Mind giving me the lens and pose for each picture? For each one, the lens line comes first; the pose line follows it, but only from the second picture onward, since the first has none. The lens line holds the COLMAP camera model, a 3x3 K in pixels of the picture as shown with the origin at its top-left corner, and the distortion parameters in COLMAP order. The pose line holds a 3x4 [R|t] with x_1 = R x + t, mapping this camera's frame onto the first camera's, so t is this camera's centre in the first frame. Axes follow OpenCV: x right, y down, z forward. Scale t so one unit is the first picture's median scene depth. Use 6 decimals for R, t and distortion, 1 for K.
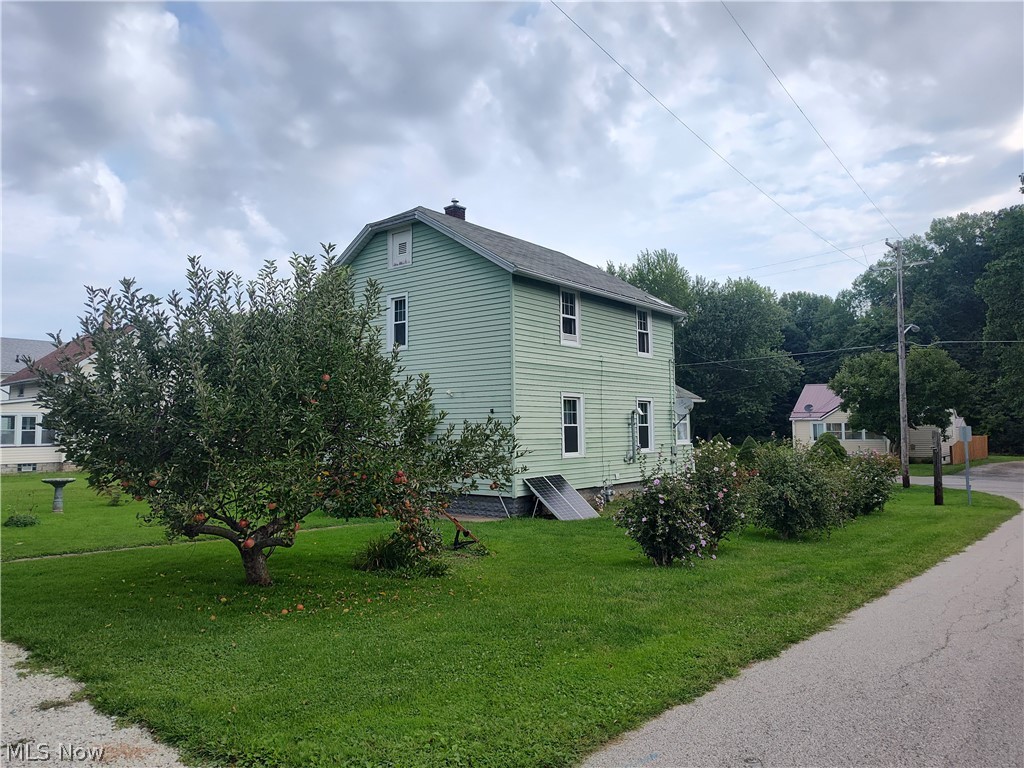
lens RADIAL K [[705.1, 0, 519.4], [0, 705.1, 384.9], [0, 0, 1]] dist [0.031046, -0.001810]
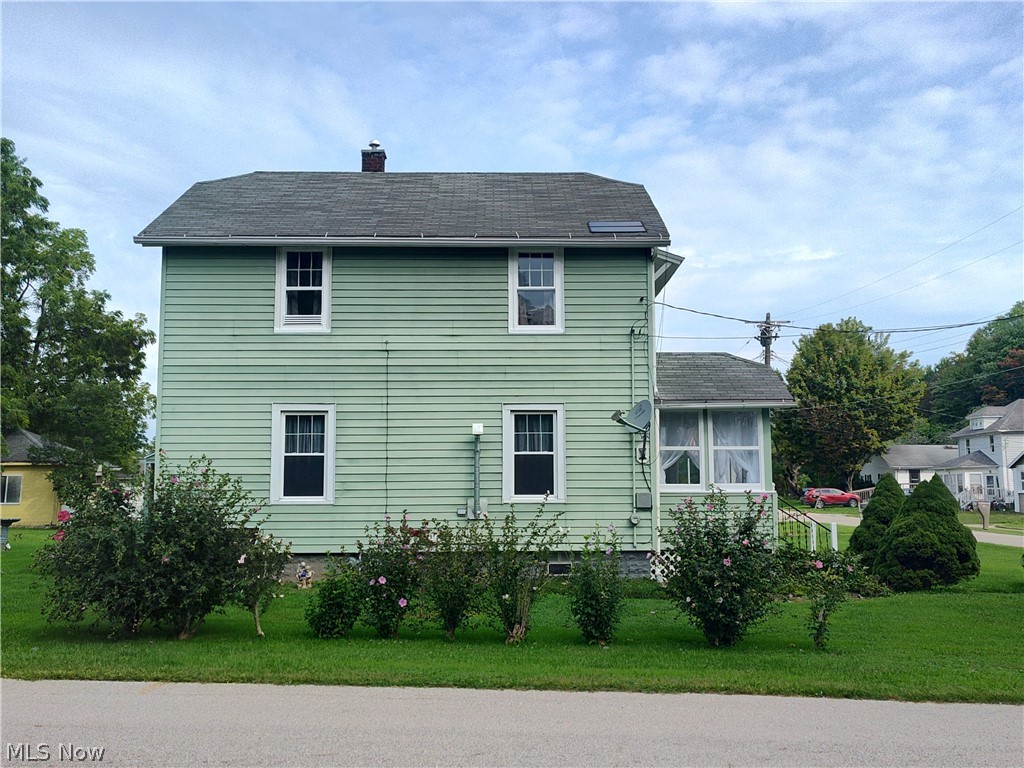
lens RADIAL K [[955.8, 0, 512.0], [0, 955.8, 384.0], [0, 0, 1]] dist [0.054105, -0.002849]
pose [[0.643999, -0.070744, -0.761749, 0.806516], [0.044948, 0.997494, -0.054637, 0.045703], [0.763705, 0.000947, 0.645565, 0.531125]]
